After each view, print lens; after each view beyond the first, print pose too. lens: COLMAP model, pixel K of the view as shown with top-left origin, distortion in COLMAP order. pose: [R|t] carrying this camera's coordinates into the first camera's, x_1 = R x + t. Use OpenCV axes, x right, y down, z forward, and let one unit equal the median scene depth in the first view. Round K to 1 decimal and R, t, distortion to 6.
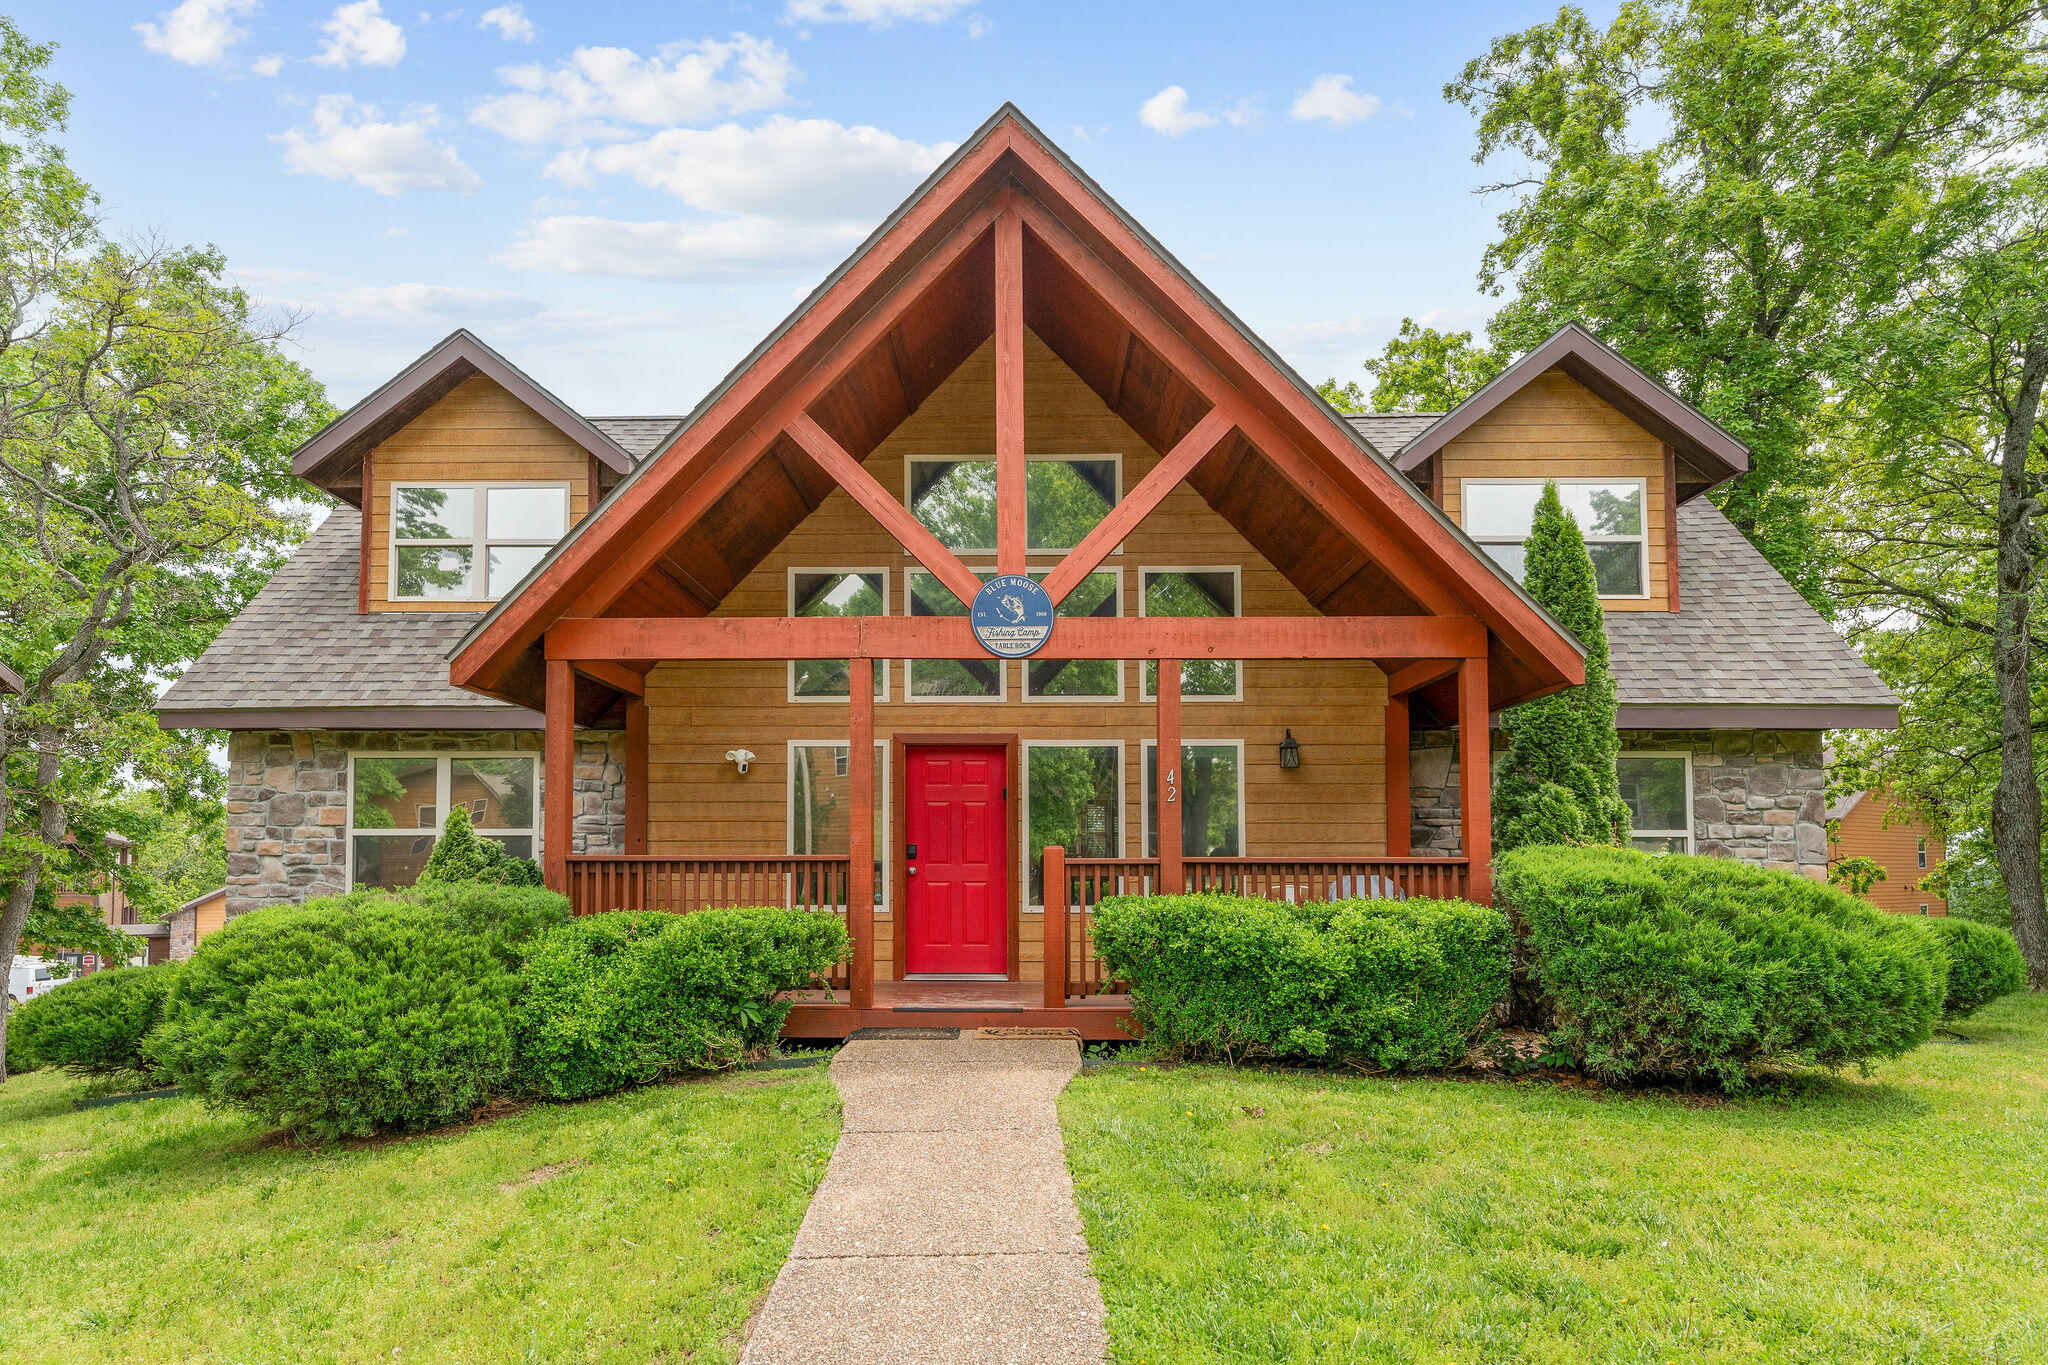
lens RADIAL K [[1069.5, 0, 1022.0], [0, 1069.5, 769.3], [0, 0, 1]] dist [-0.003026, 0.000136]
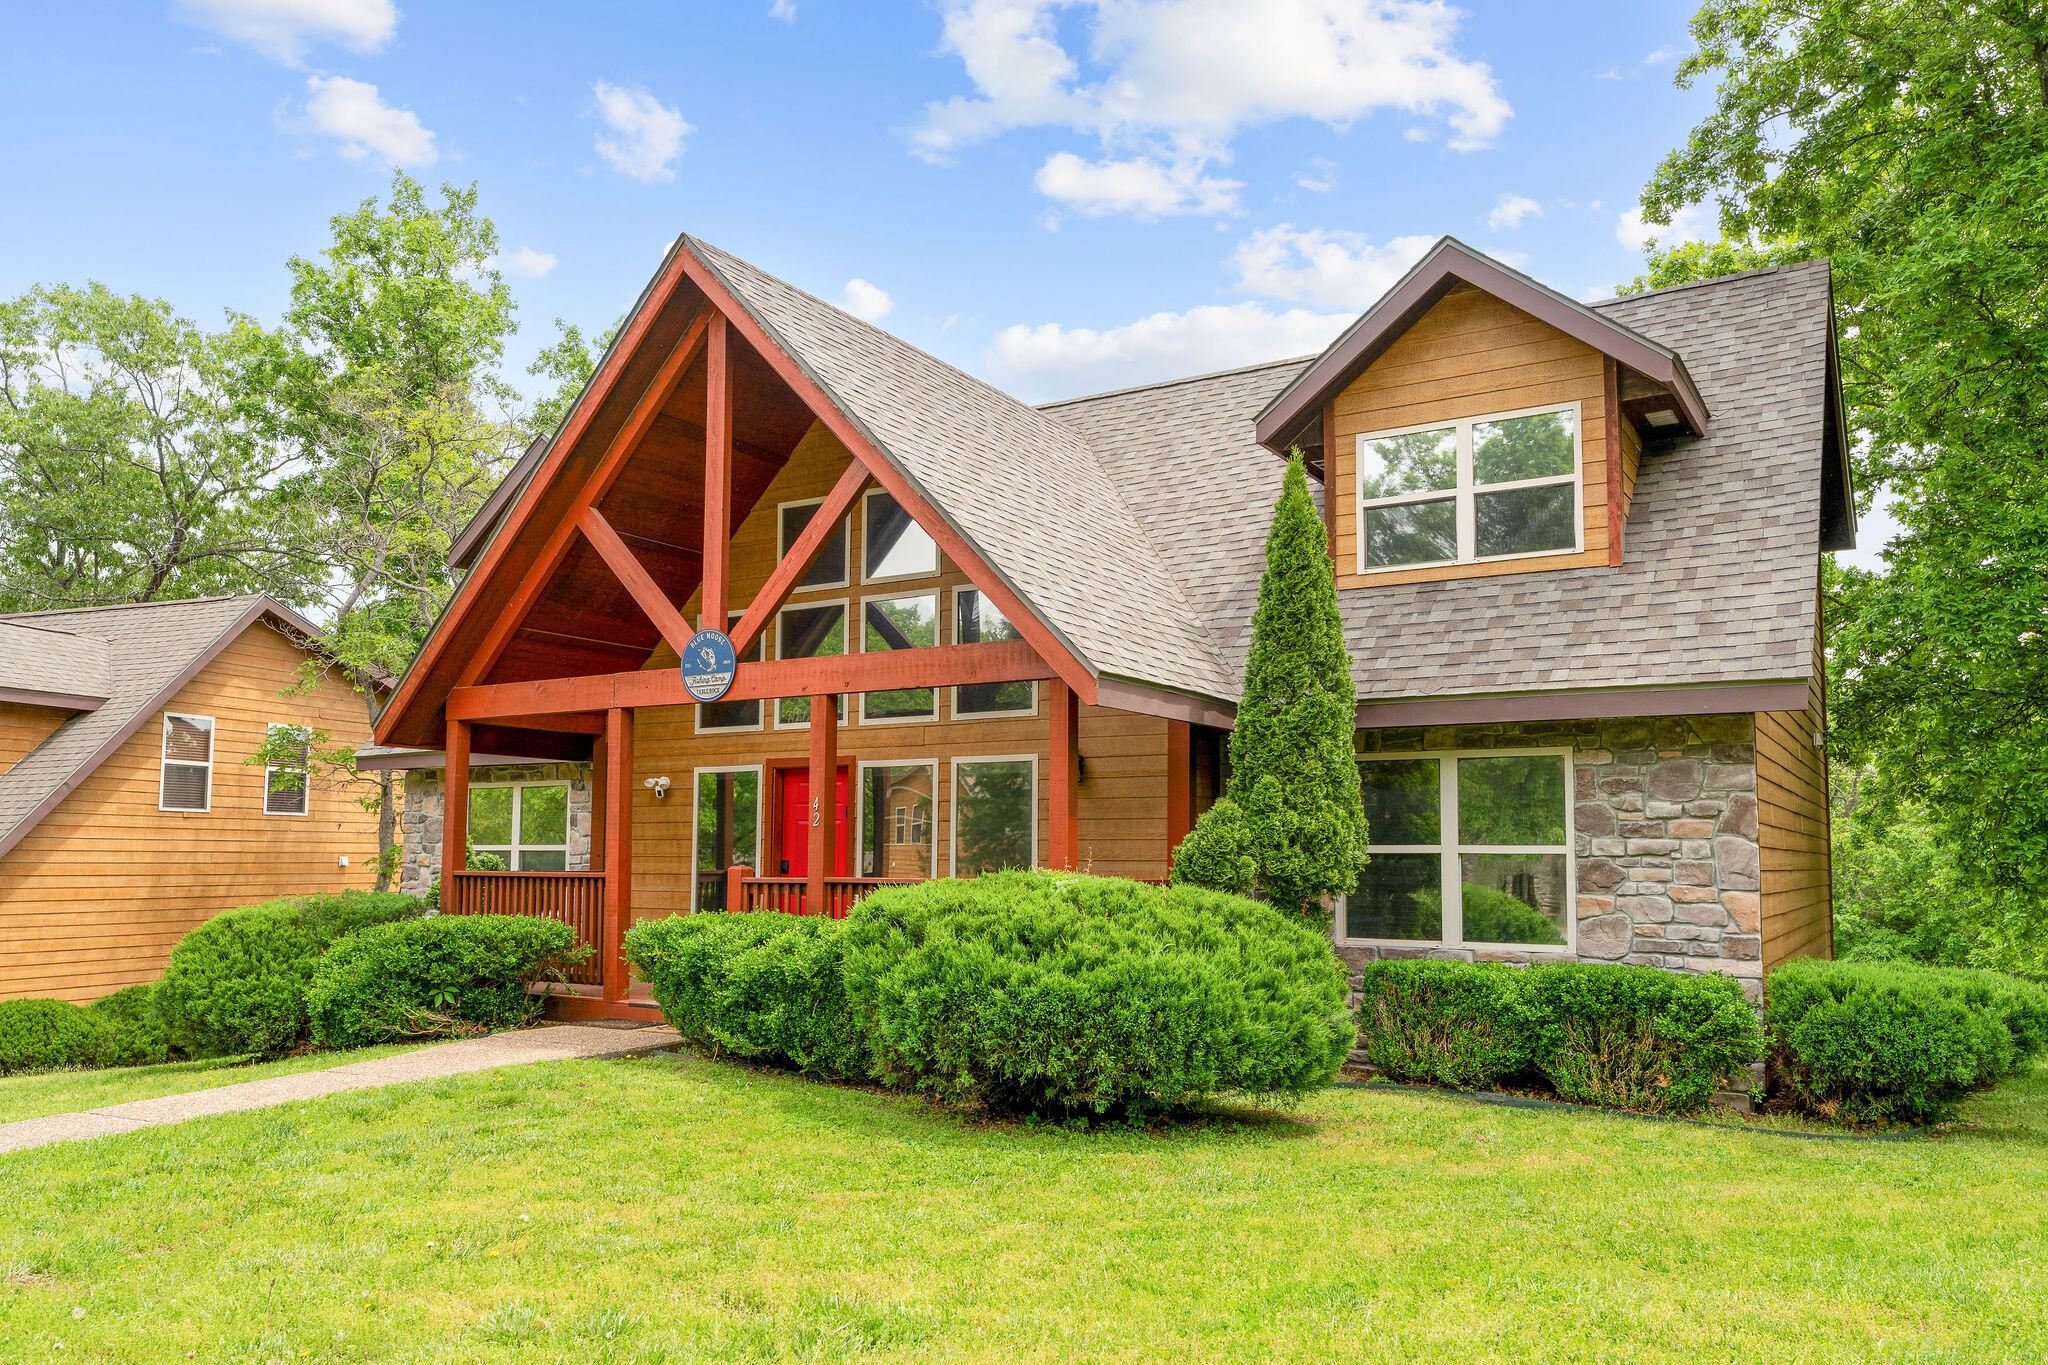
lens RADIAL K [[1354.2, 0, 1024.5], [0, 1354.2, 684.3], [0, 0, 1]] dist [-0.000476, 0.004211]
pose [[0.879079, -0.058442, -0.473080, 0.770373], [0.037328, 0.997848, -0.053907, -0.024747], [0.475213, 0.029729, 0.879369, -0.094070]]
